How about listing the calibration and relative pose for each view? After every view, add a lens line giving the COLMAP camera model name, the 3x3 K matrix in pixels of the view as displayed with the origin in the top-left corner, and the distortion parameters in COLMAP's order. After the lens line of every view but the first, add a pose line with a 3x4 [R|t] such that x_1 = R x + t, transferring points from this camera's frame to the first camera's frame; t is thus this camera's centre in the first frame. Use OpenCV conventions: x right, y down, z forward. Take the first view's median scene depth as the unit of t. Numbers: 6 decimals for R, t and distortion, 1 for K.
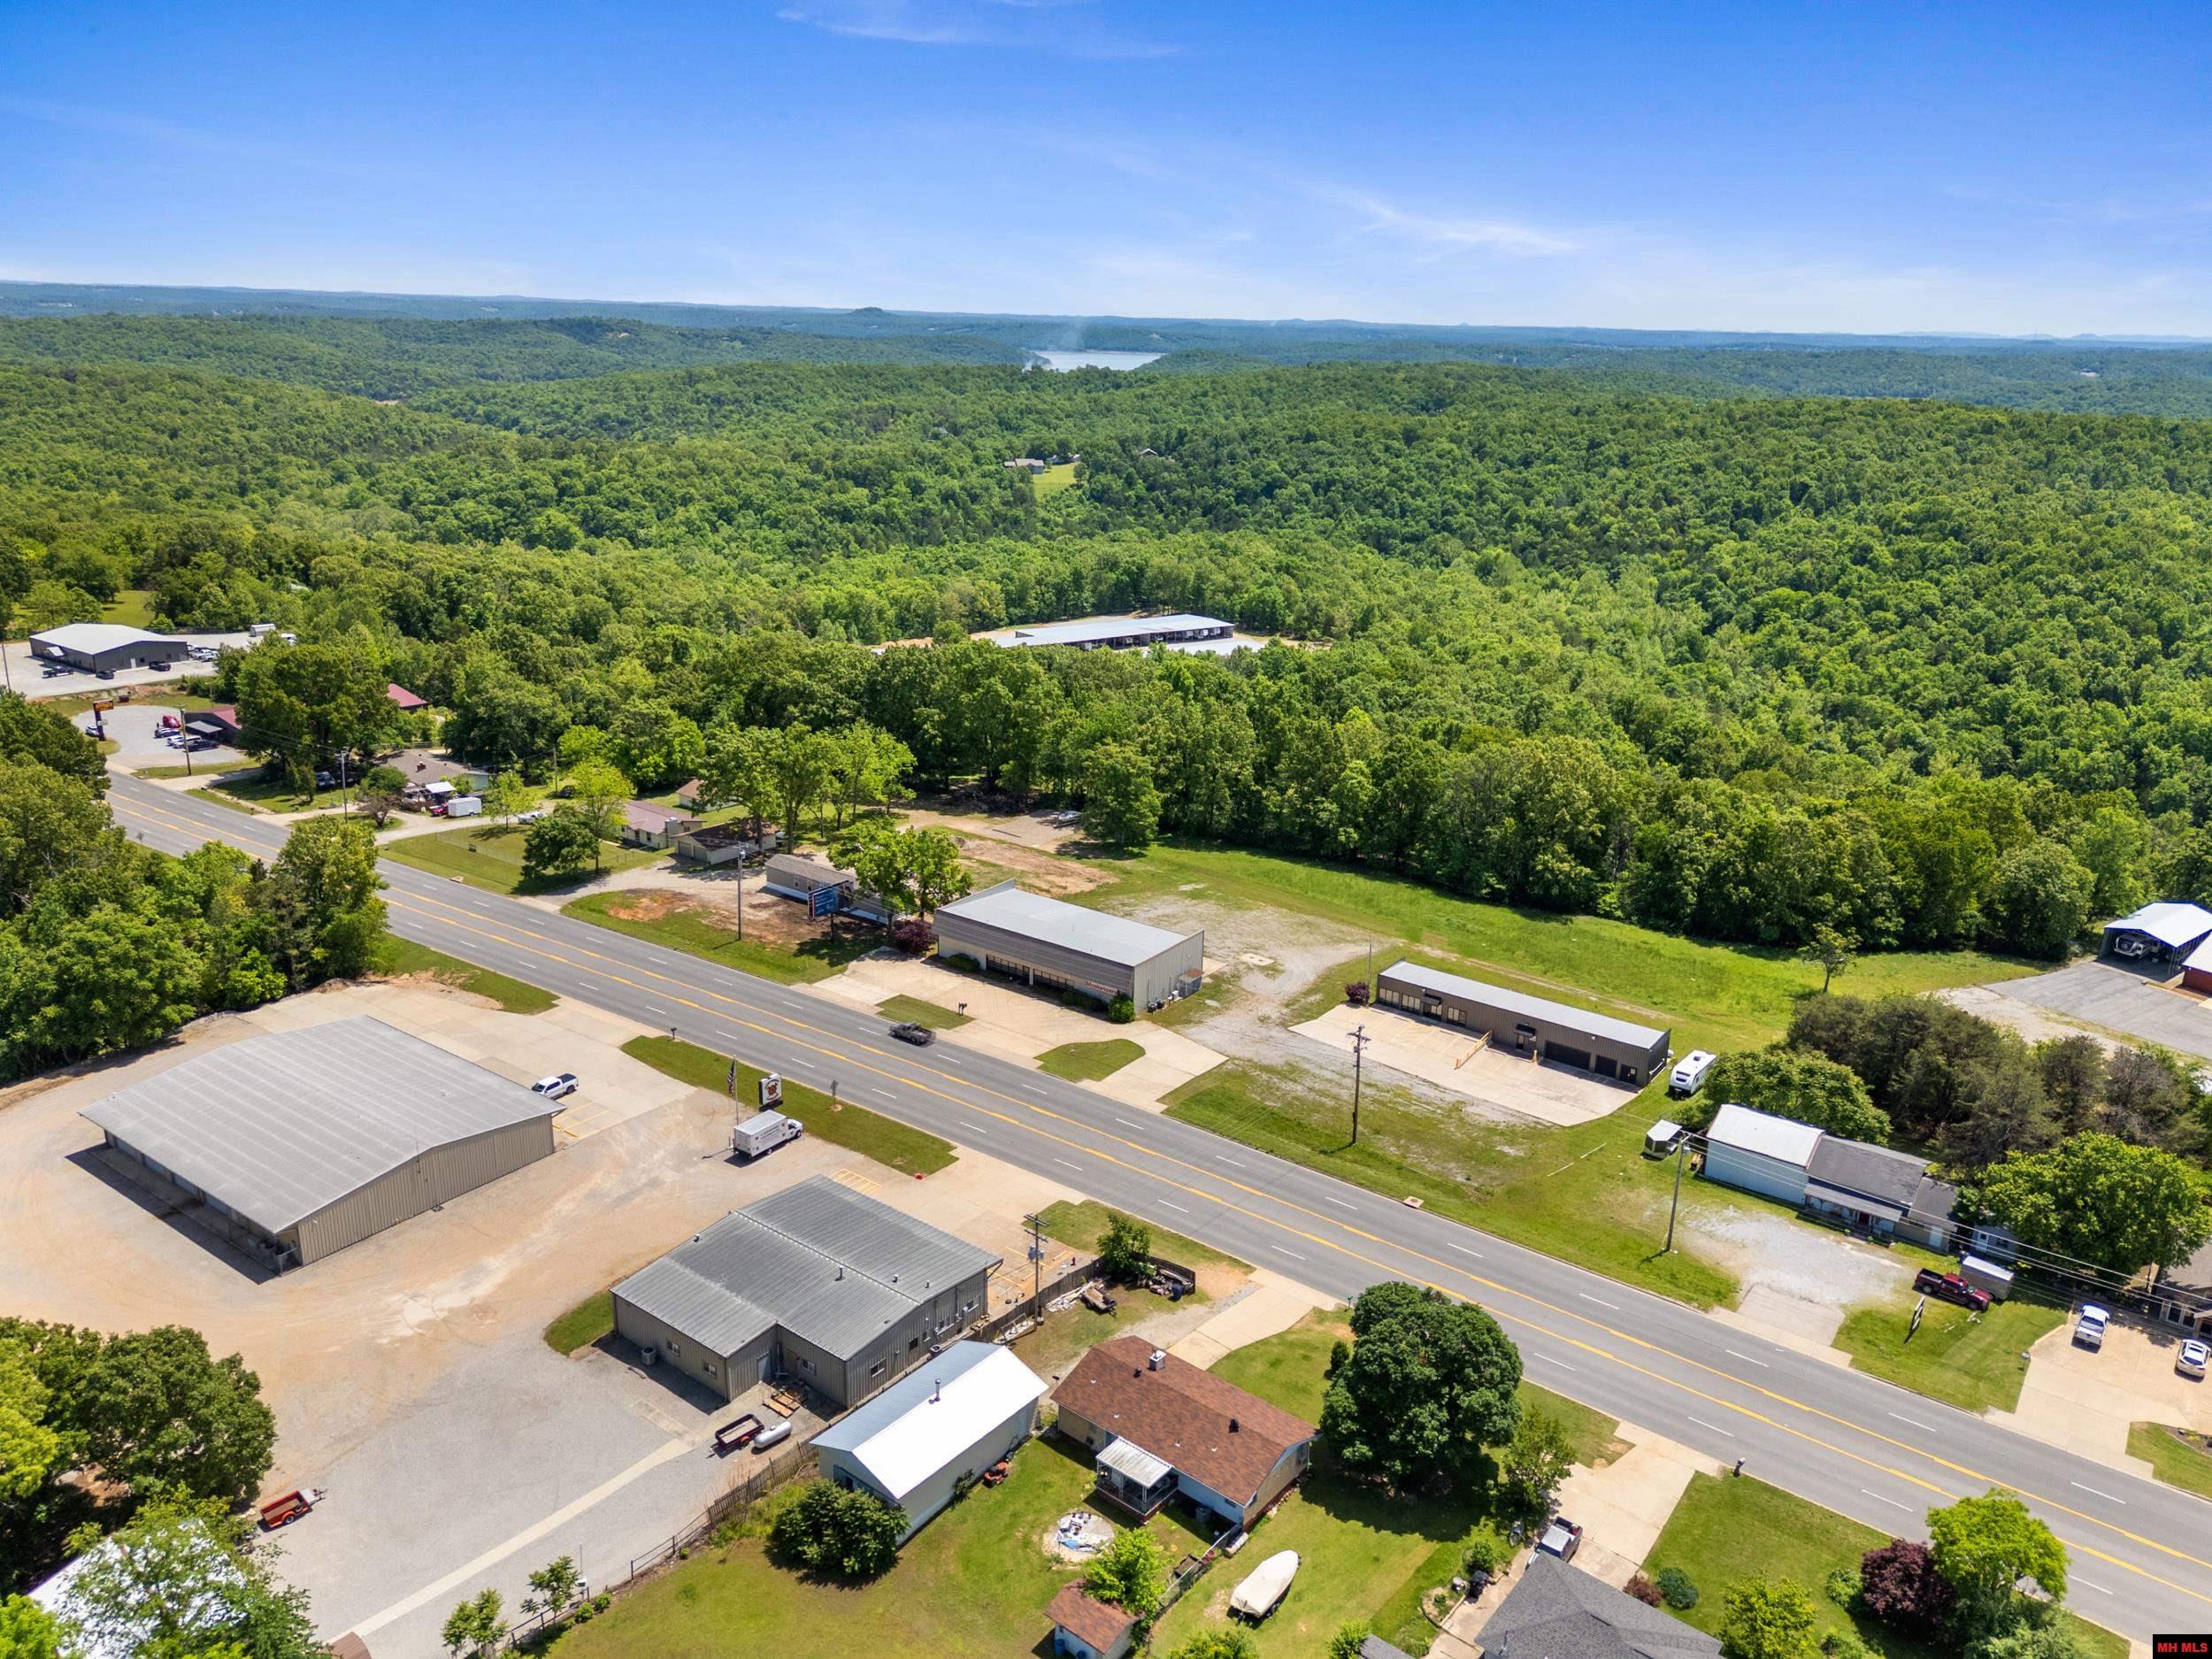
lens RADIAL K [[1596.8, 0, 1102.7], [0, 1596.8, 832.2], [0, 0, 1]] dist [0.073147, -0.057843]
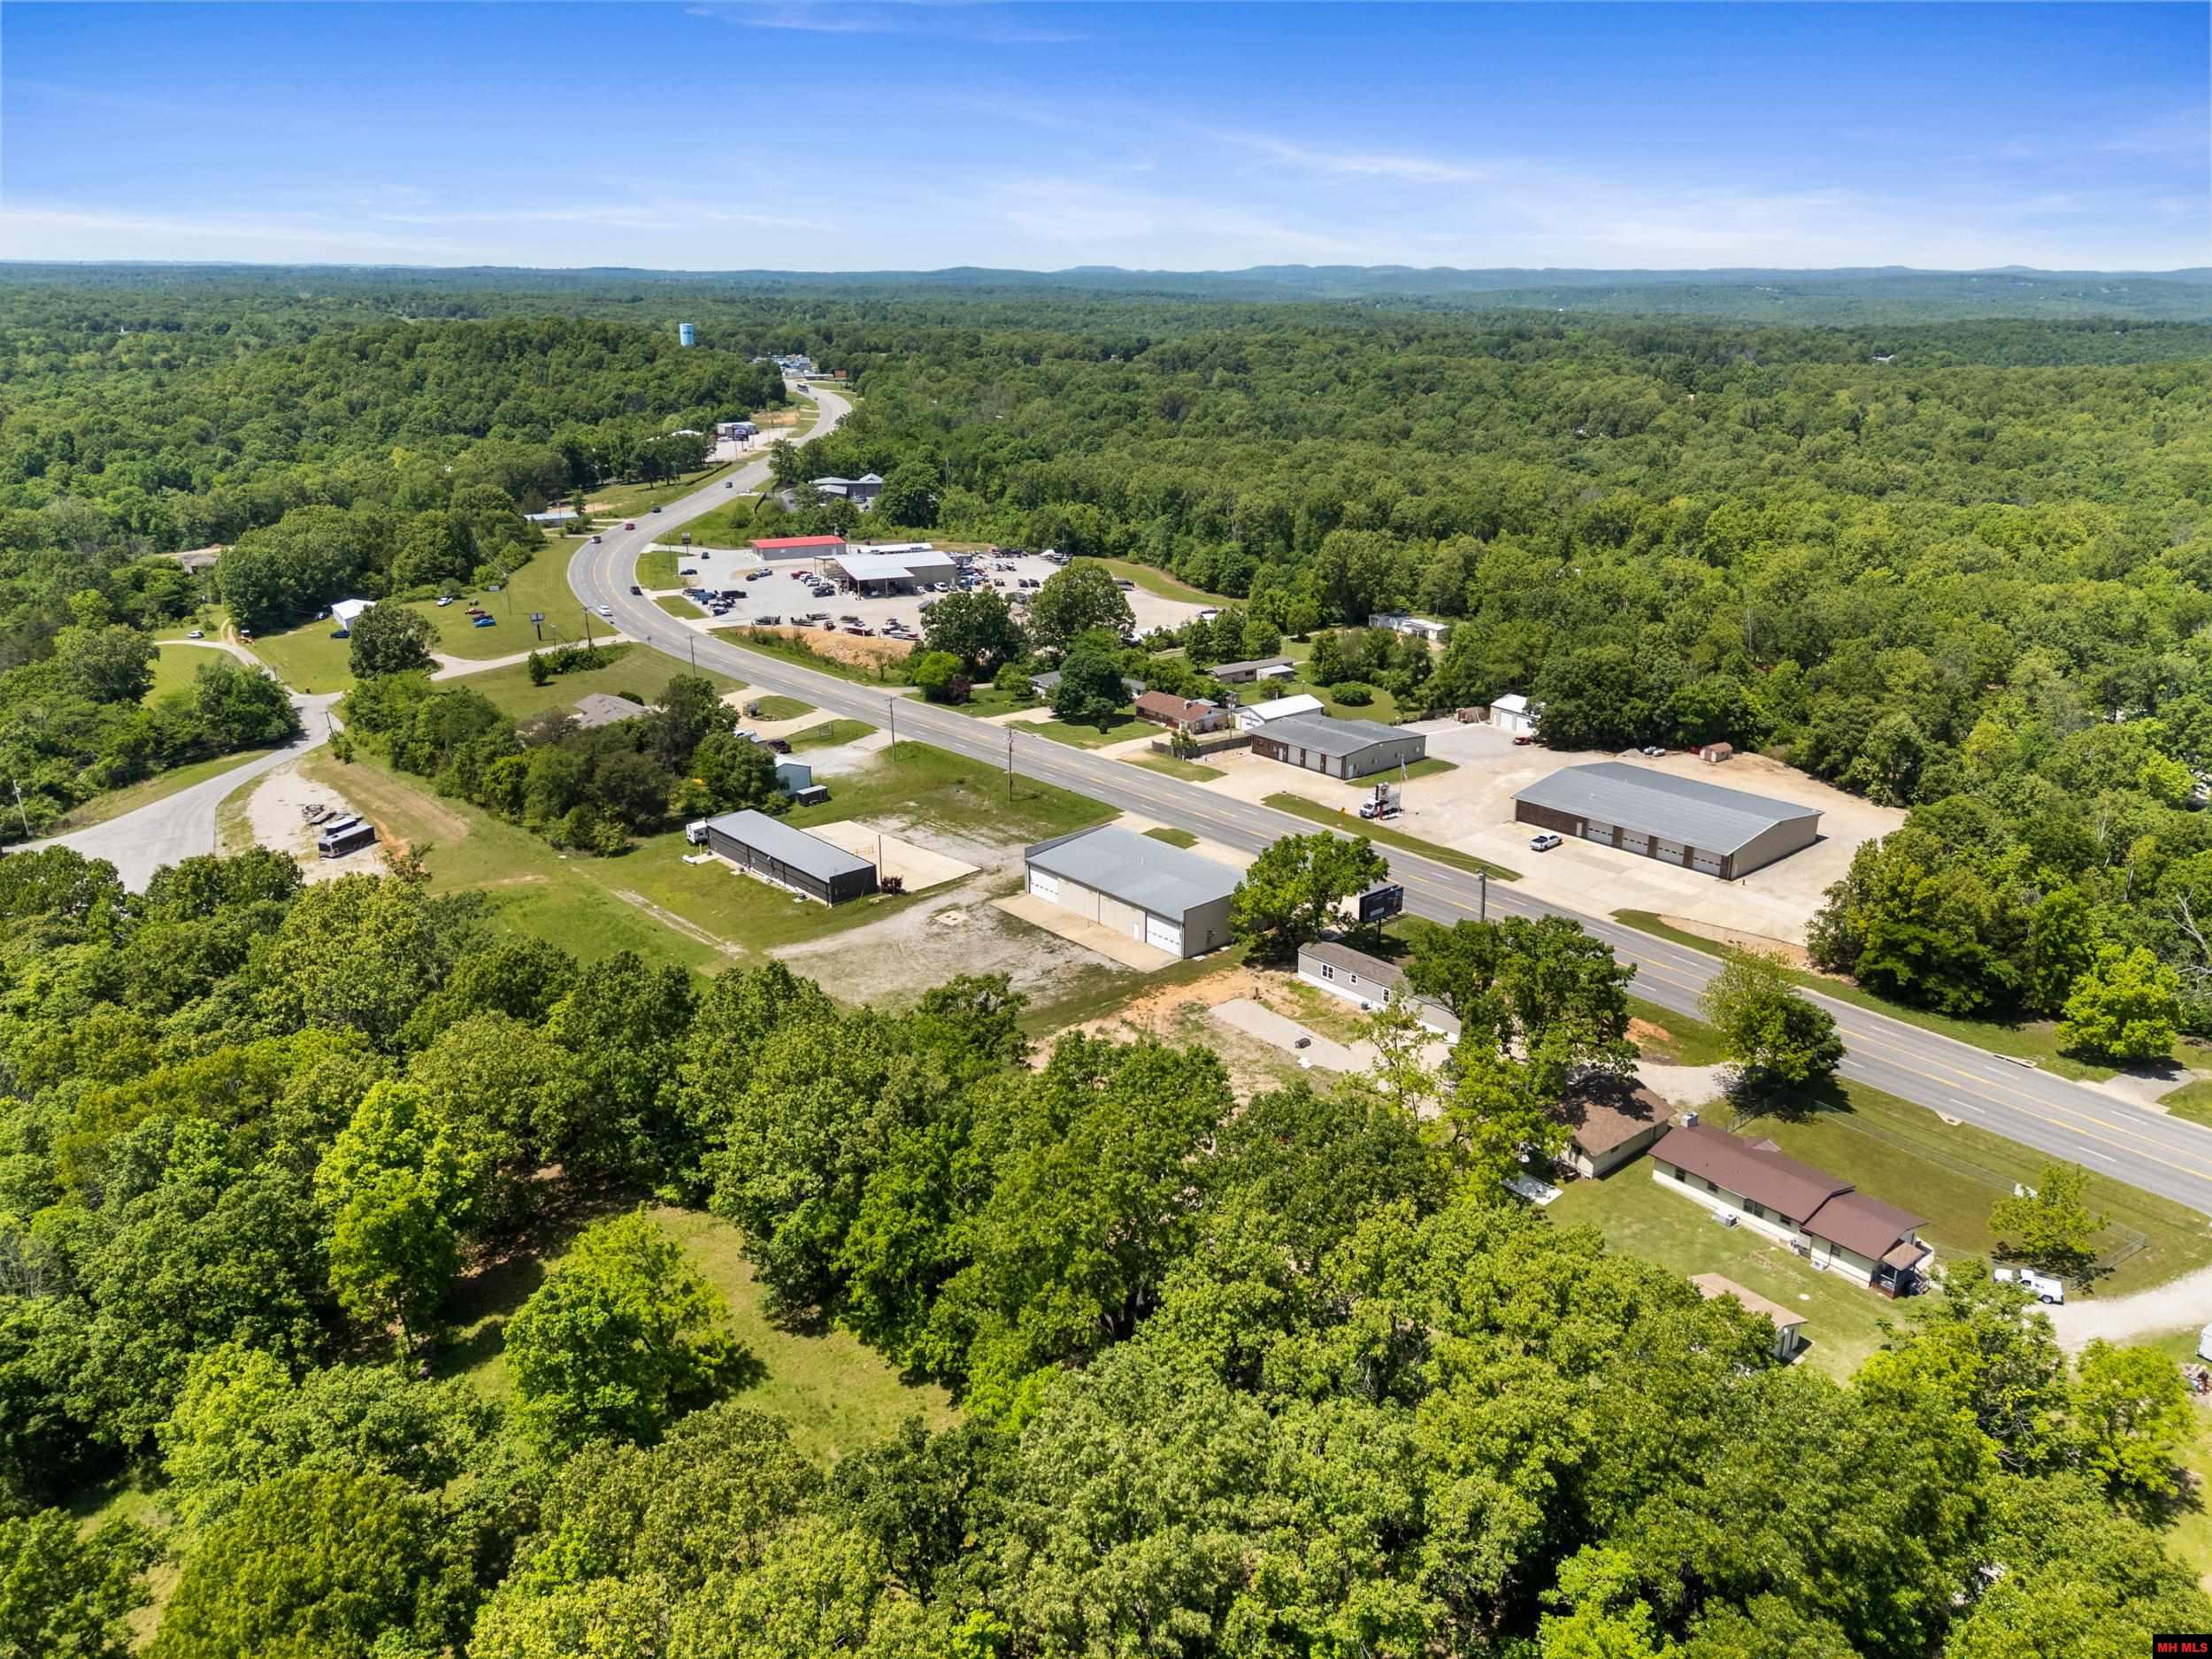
lens RADIAL K [[1596.8, 0, 1102.7], [0, 1596.8, 832.2], [0, 0, 1]] dist [0.073147, -0.057843]
pose [[-0.978430, -0.092477, 0.184721, -0.148206], [0.035398, 0.805921, 0.590964, -0.462675], [-0.203521, 0.584756, -0.785264, 1.451632]]
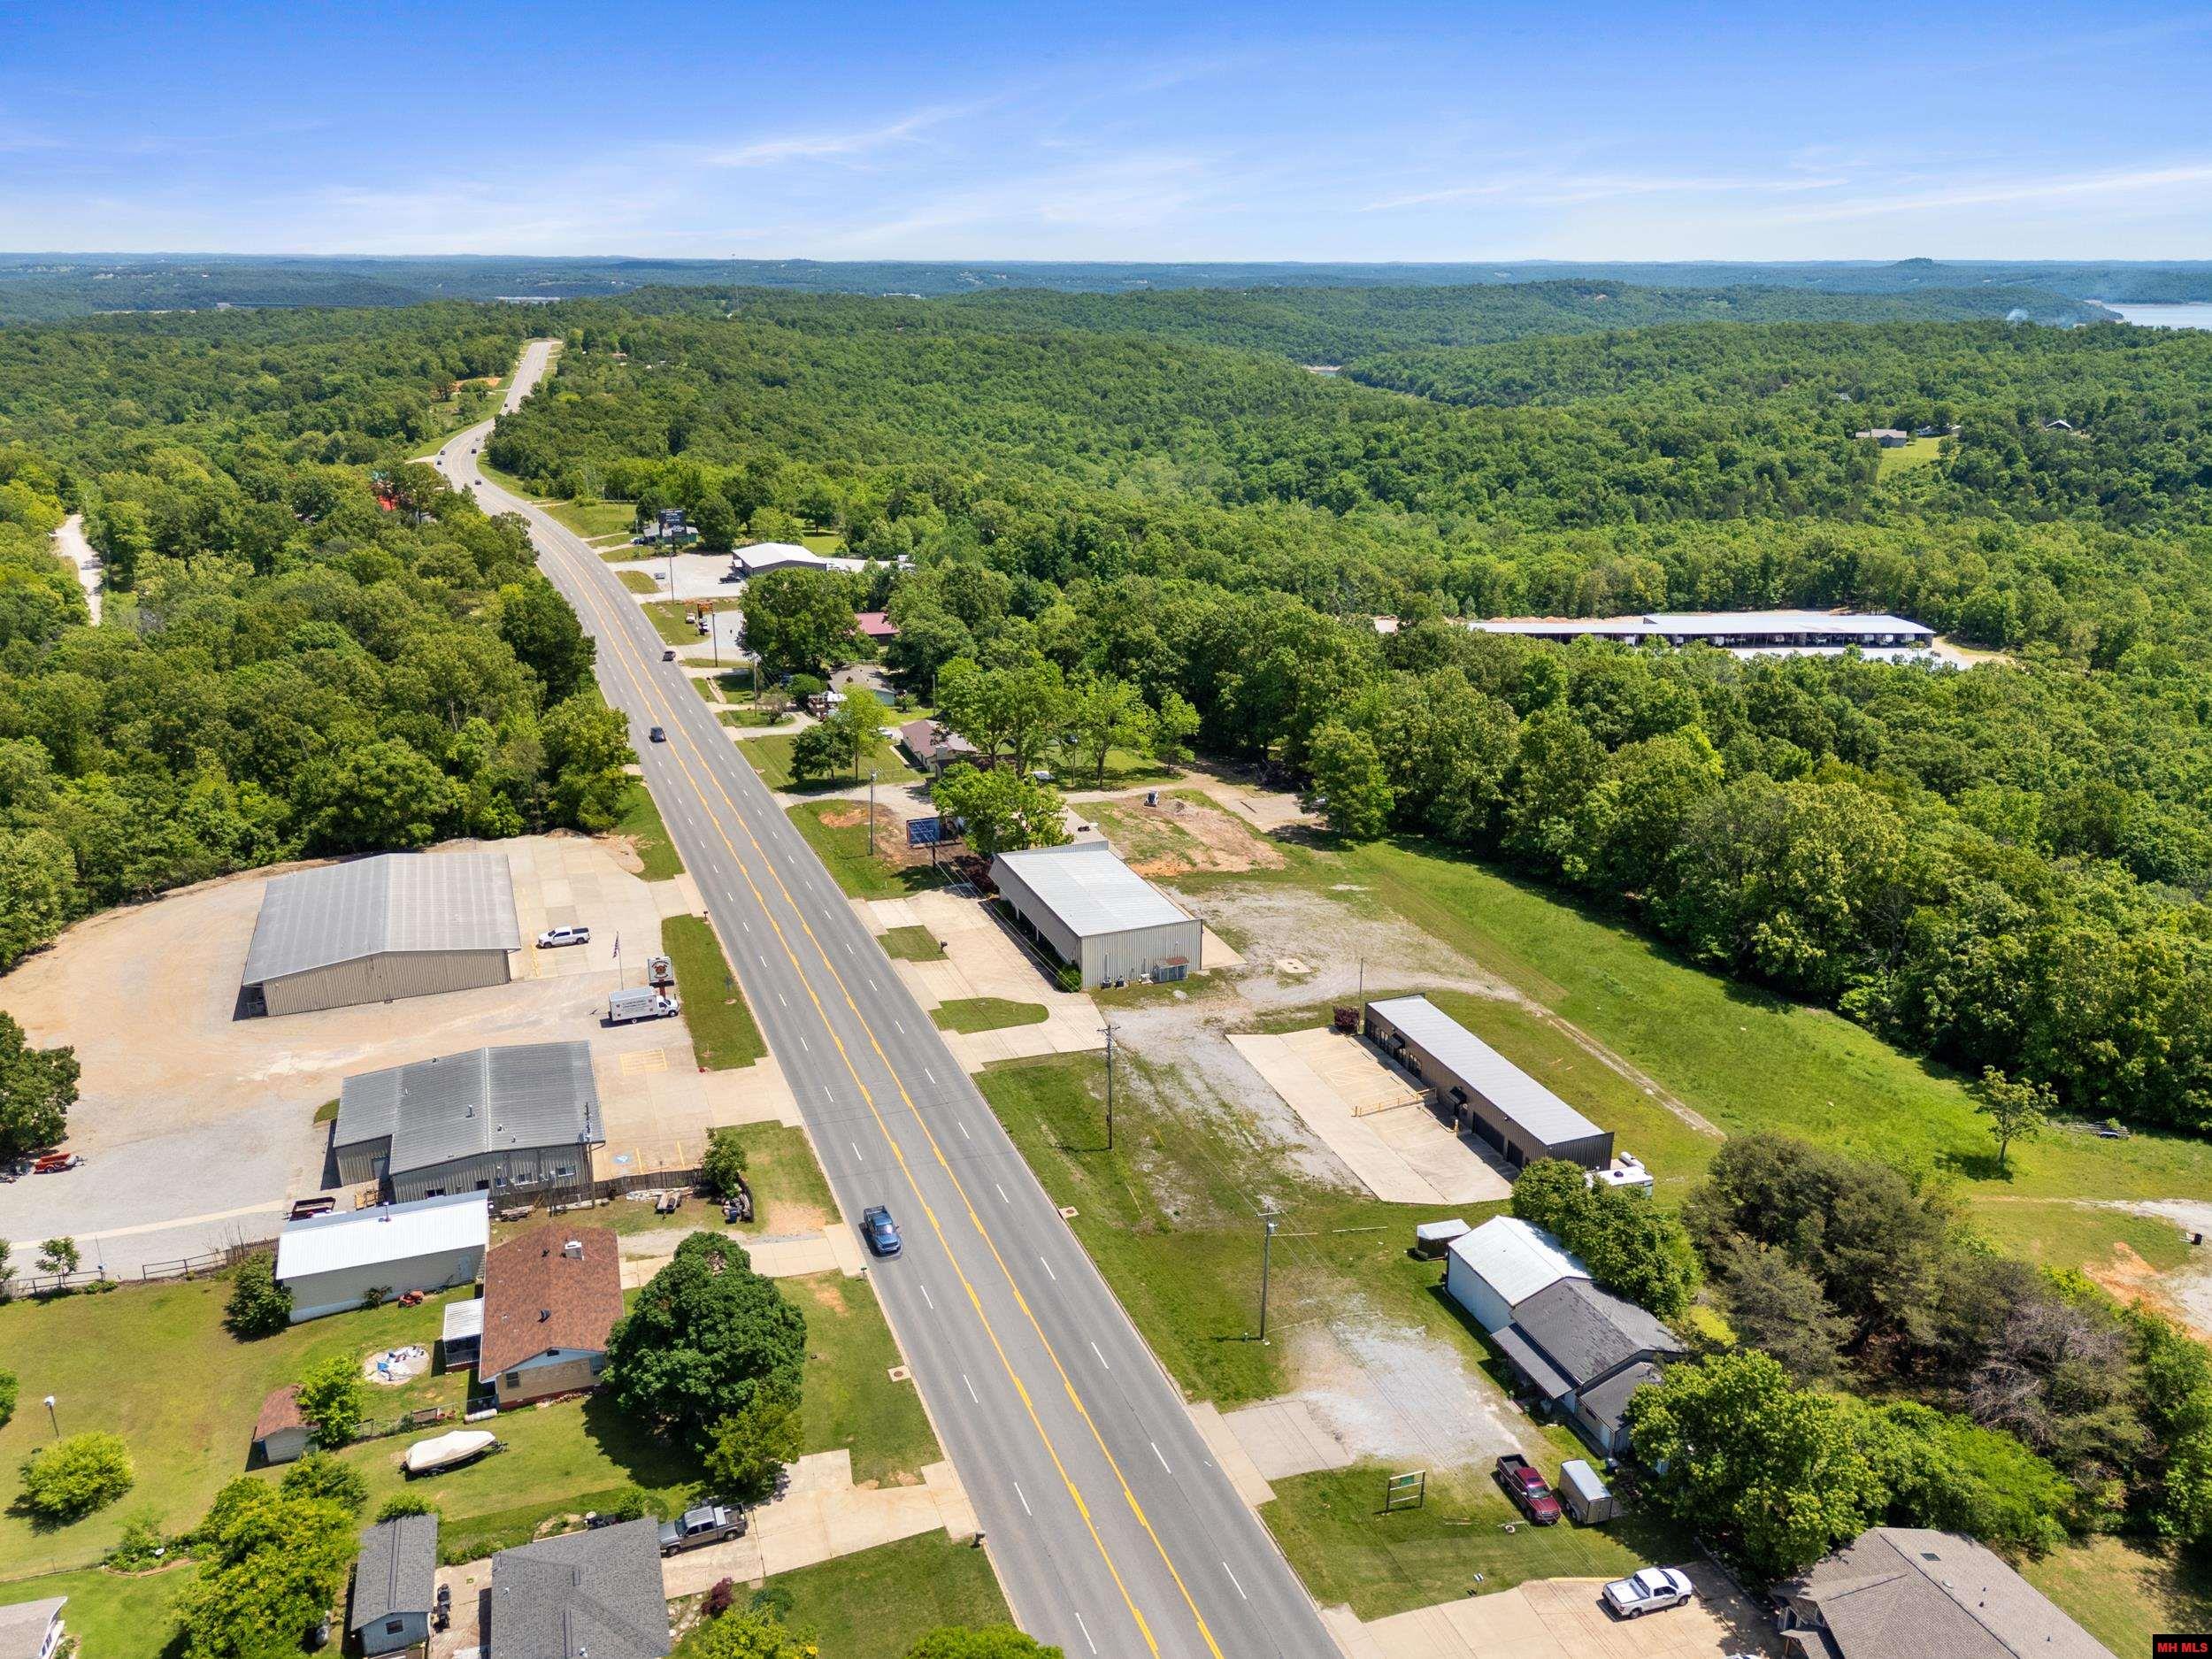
lens RADIAL K [[1625.9, 0, 1106.3], [0, 1625.9, 855.8], [0, 0, 1]] dist [0.064971, -0.057237]
pose [[0.844136, 0.161309, -0.511286, 0.397755], [-0.146520, 0.986769, 0.069416, -0.027411], [0.515719, 0.016317, 0.856603, 0.114334]]
